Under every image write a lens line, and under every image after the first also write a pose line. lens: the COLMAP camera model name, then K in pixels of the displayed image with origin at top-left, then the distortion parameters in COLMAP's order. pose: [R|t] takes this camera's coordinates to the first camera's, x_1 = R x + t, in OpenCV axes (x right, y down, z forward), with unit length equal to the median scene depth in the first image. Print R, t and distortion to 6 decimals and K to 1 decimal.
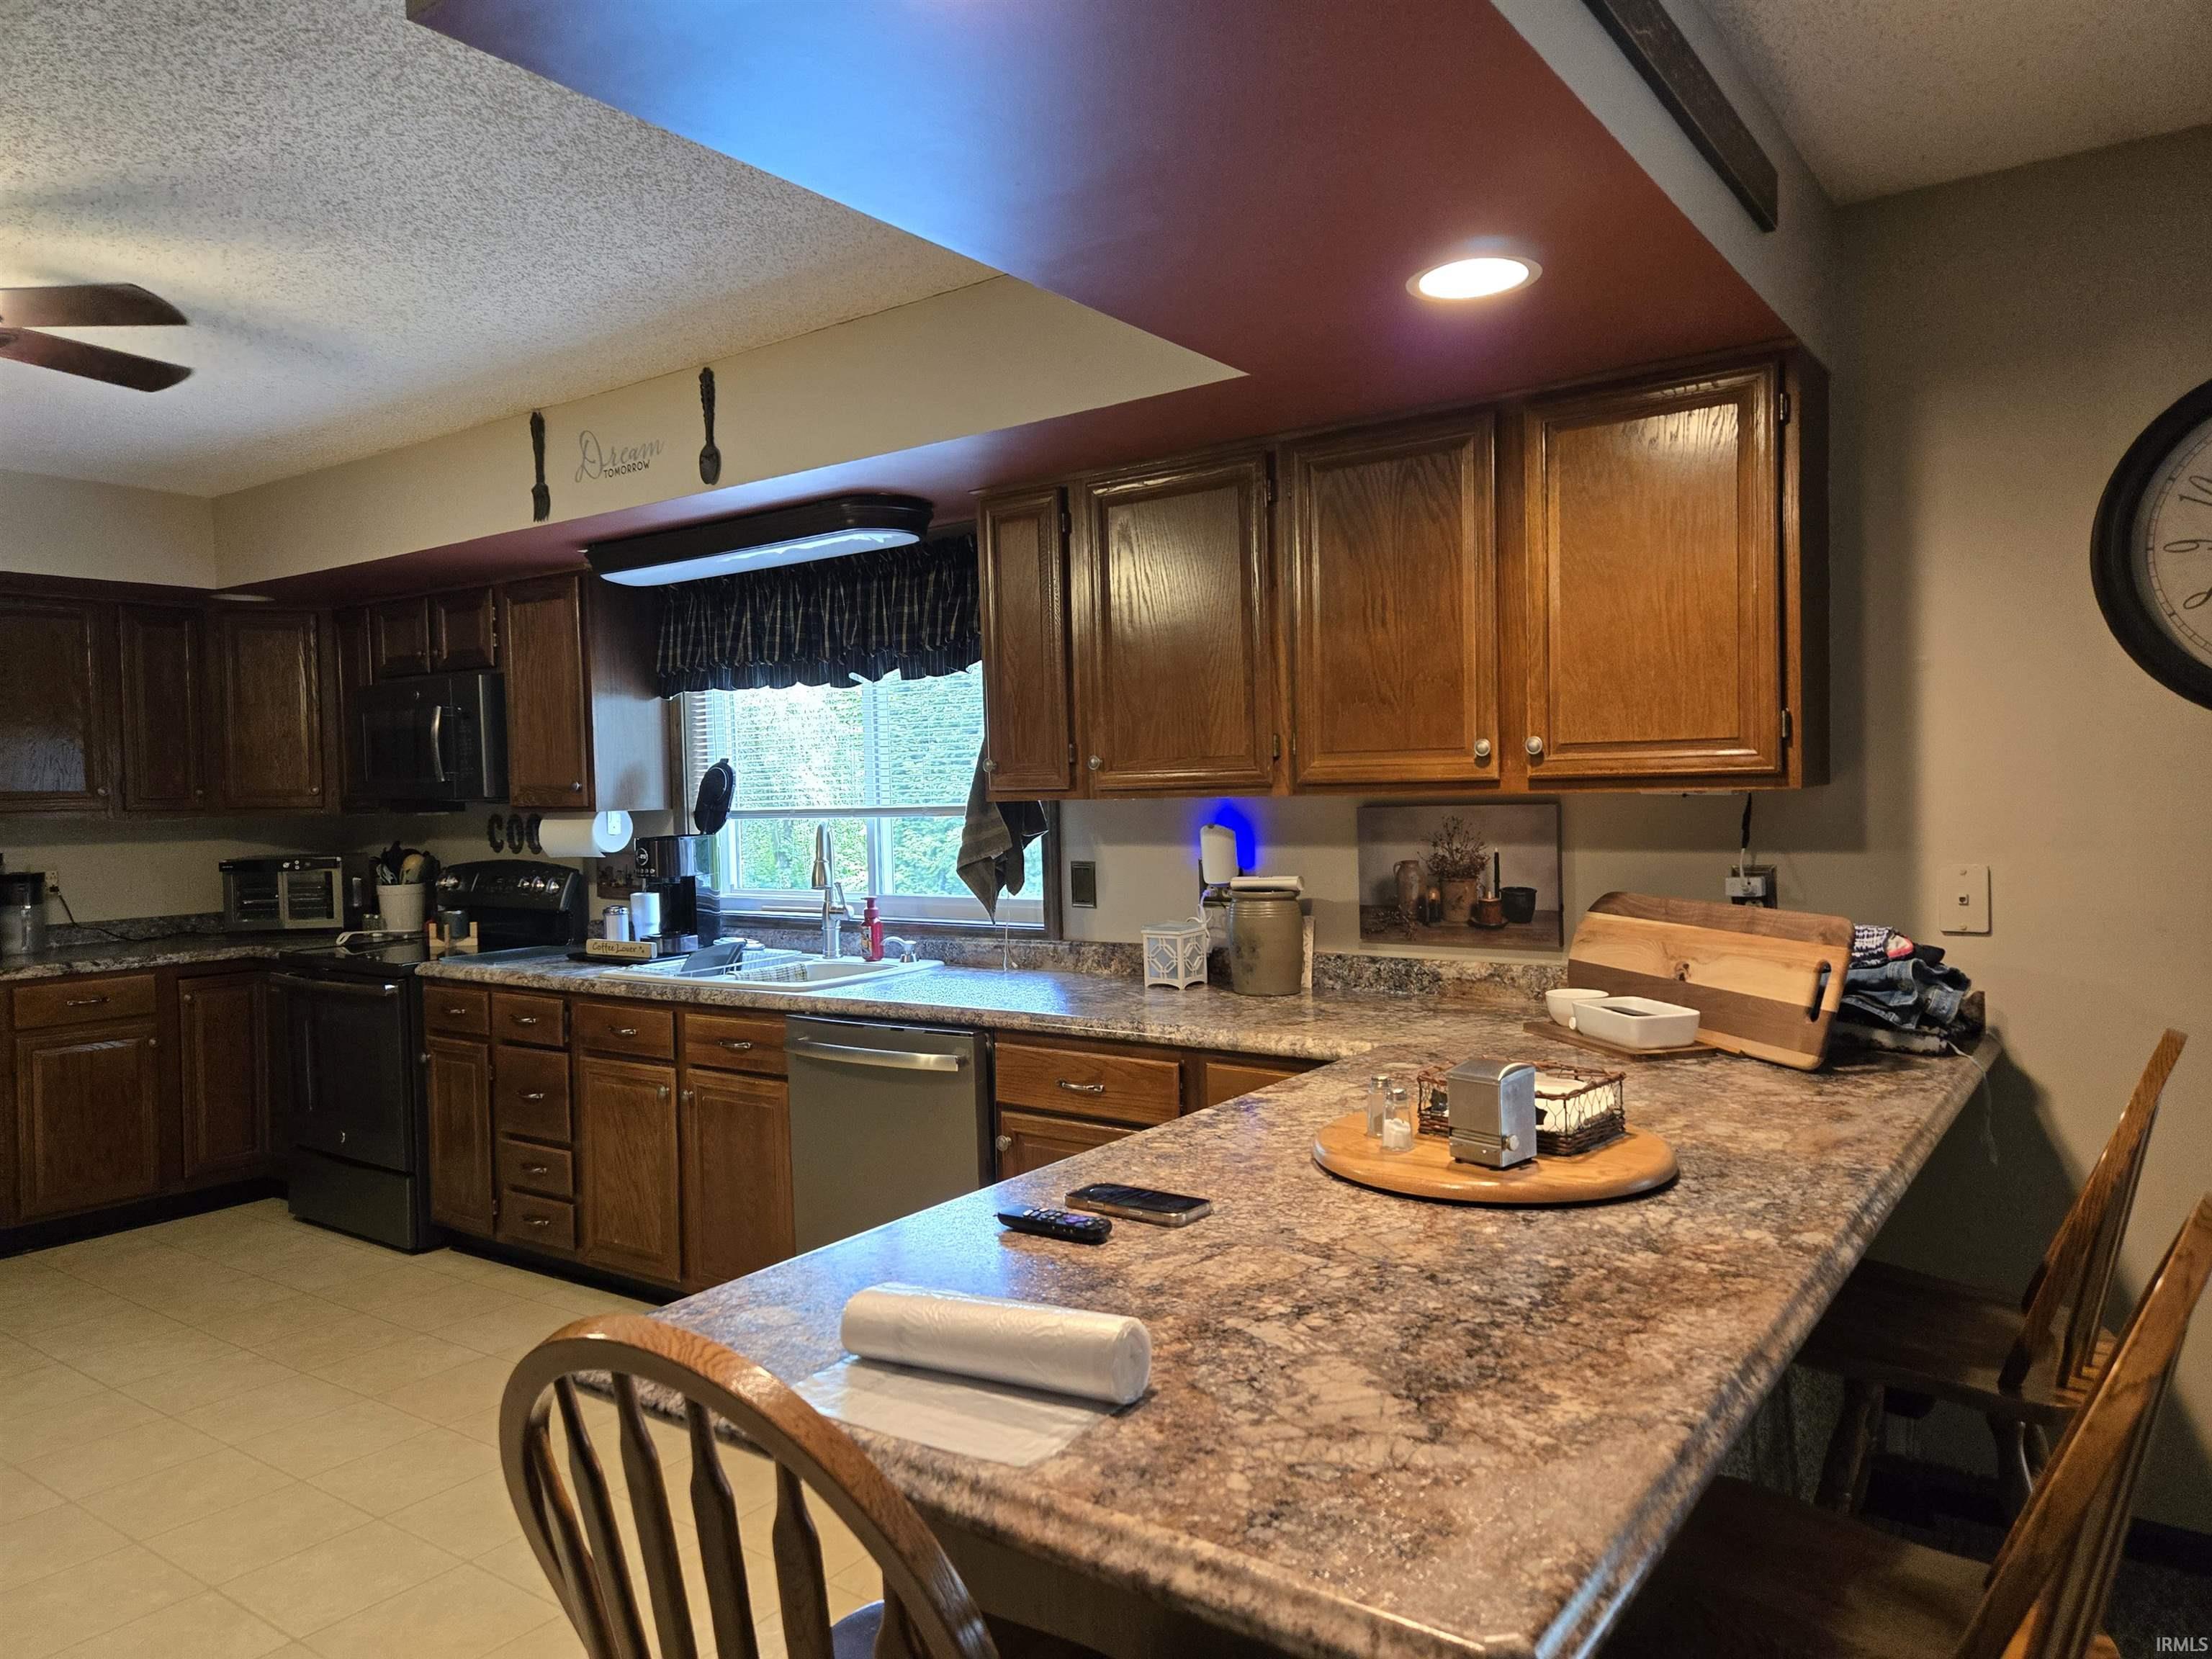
lens RADIAL K [[1479.0, 0, 1111.3], [0, 1479.0, 840.0], [0, 0, 1]] dist [0.100792, -0.079147]
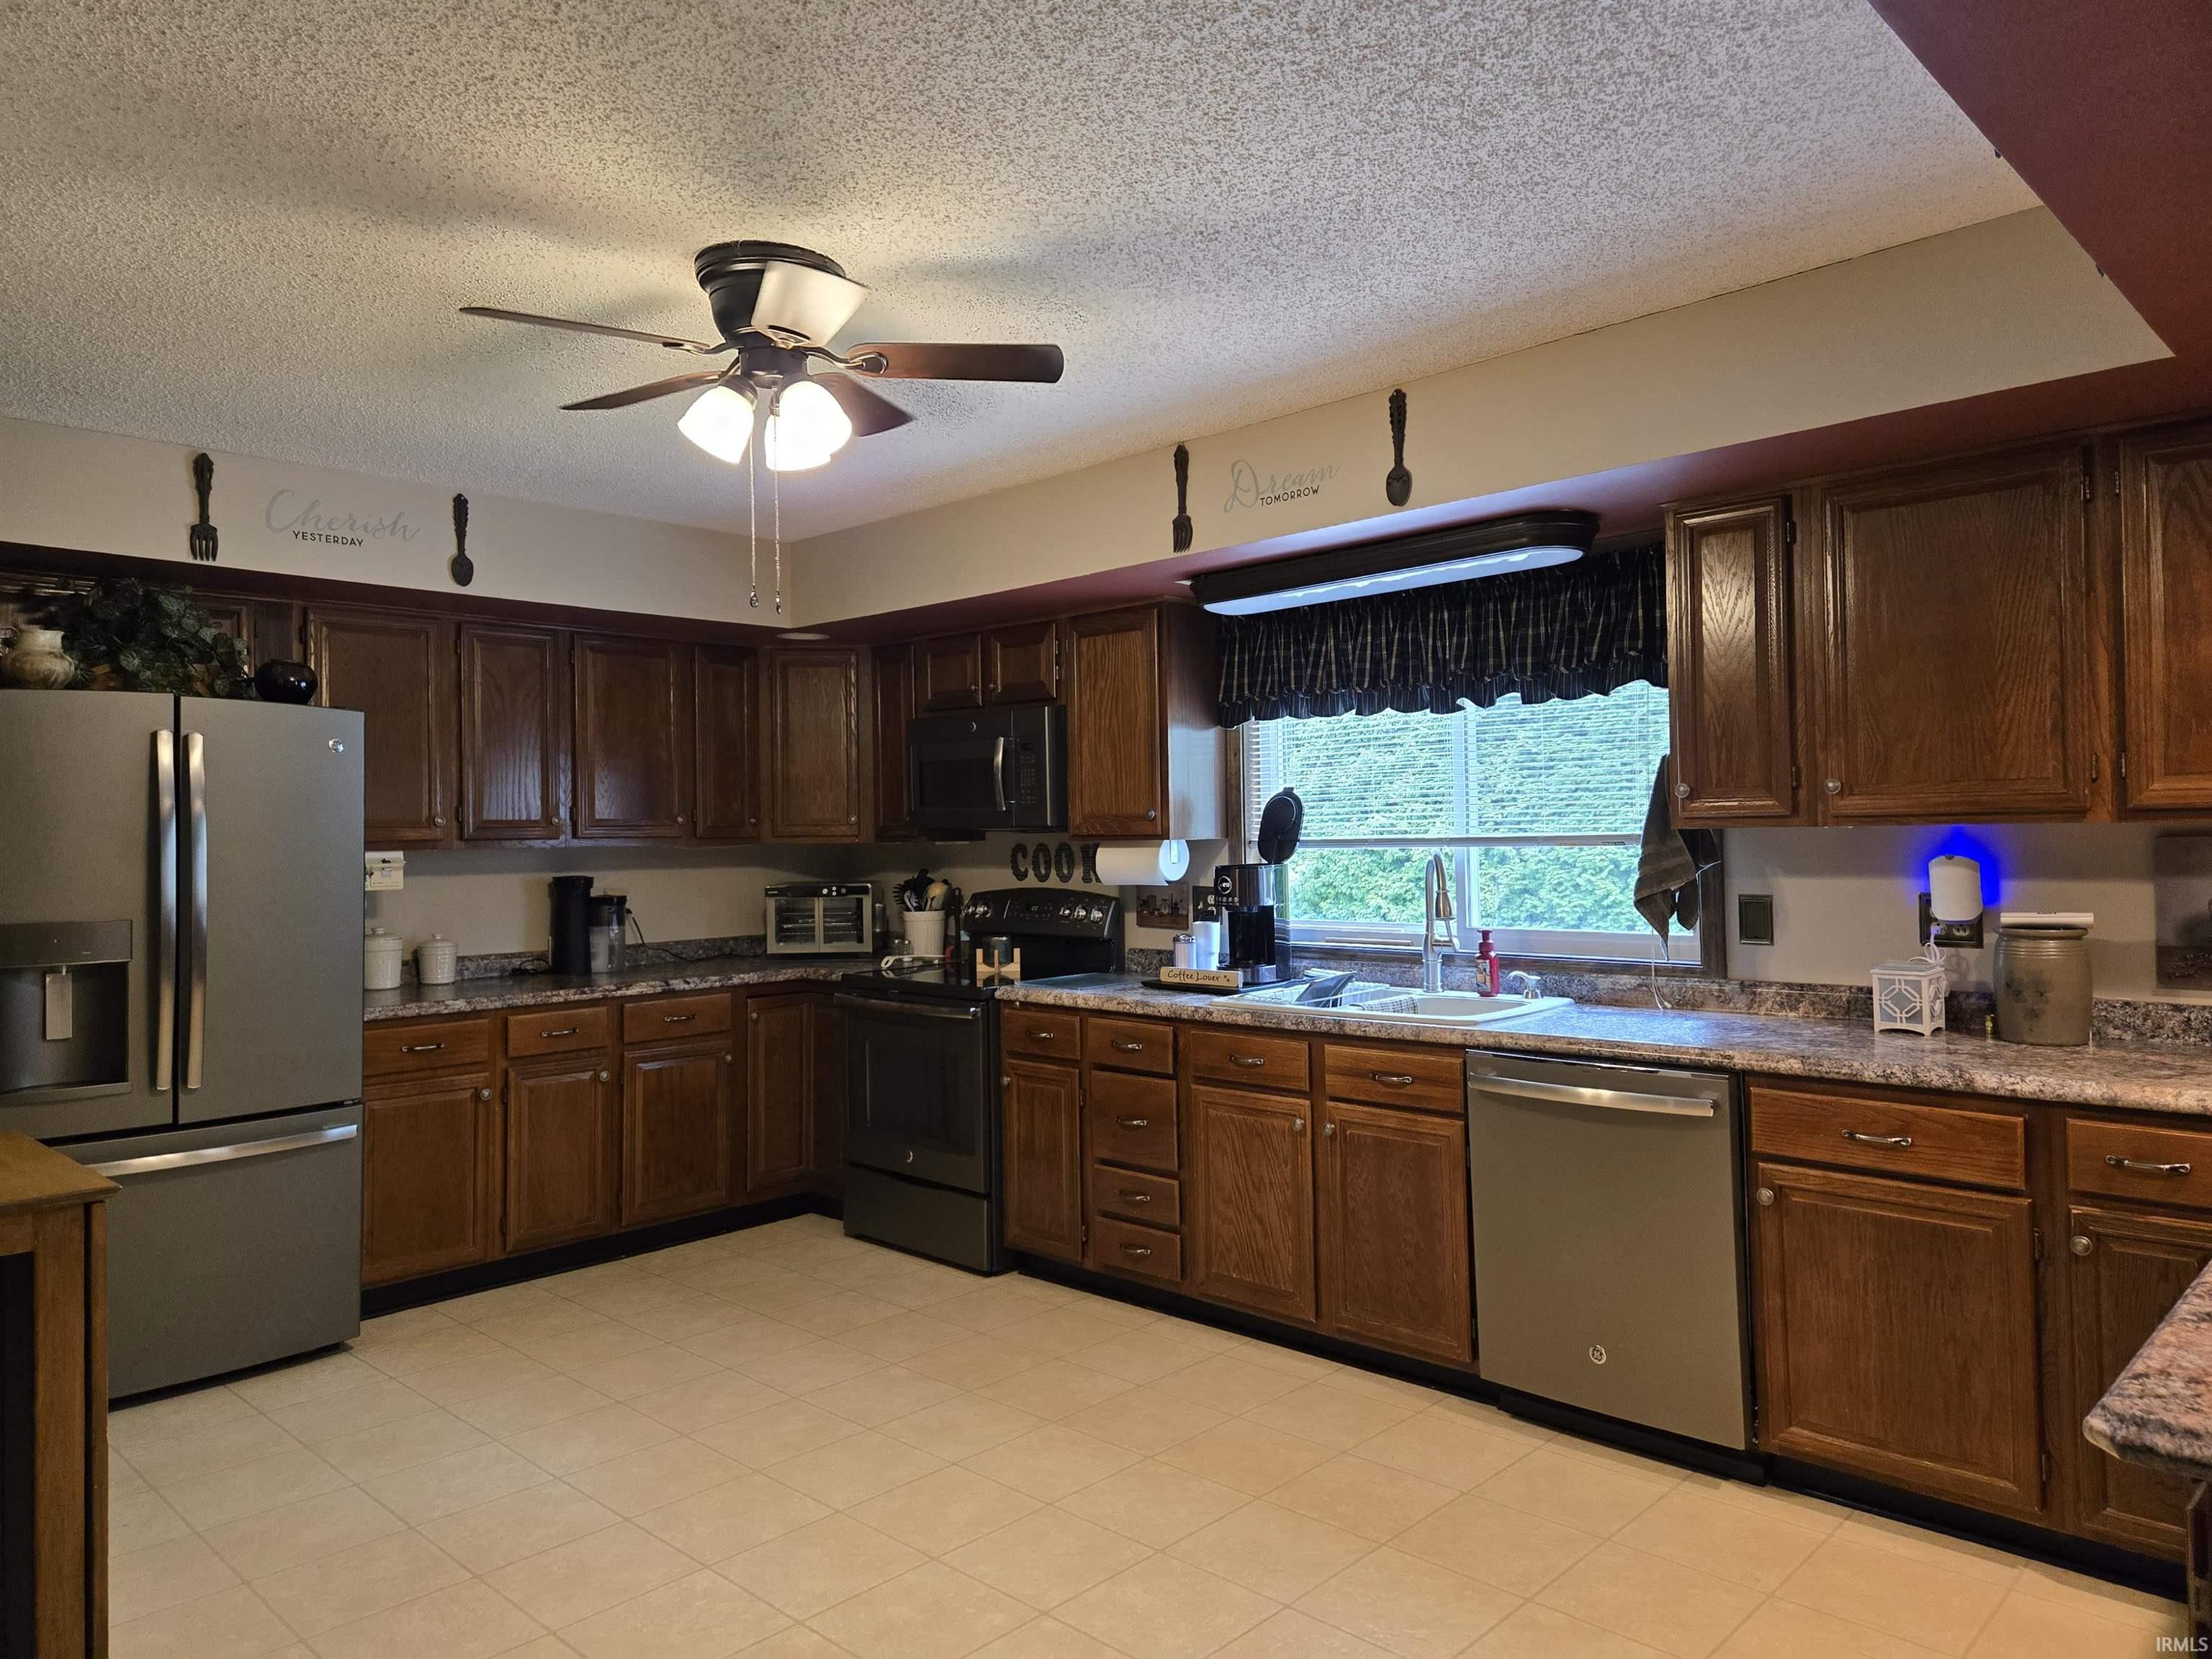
lens RADIAL K [[1484.7, 0, 1108.2], [0, 1484.7, 823.5], [0, 0, 1]] dist [0.098613, -0.089537]
pose [[0.991431, 0.004639, -0.130549, -0.269423], [-0.009647, 0.999241, -0.037750, 0.008552], [0.130274, 0.038686, 0.990723, 0.004449]]
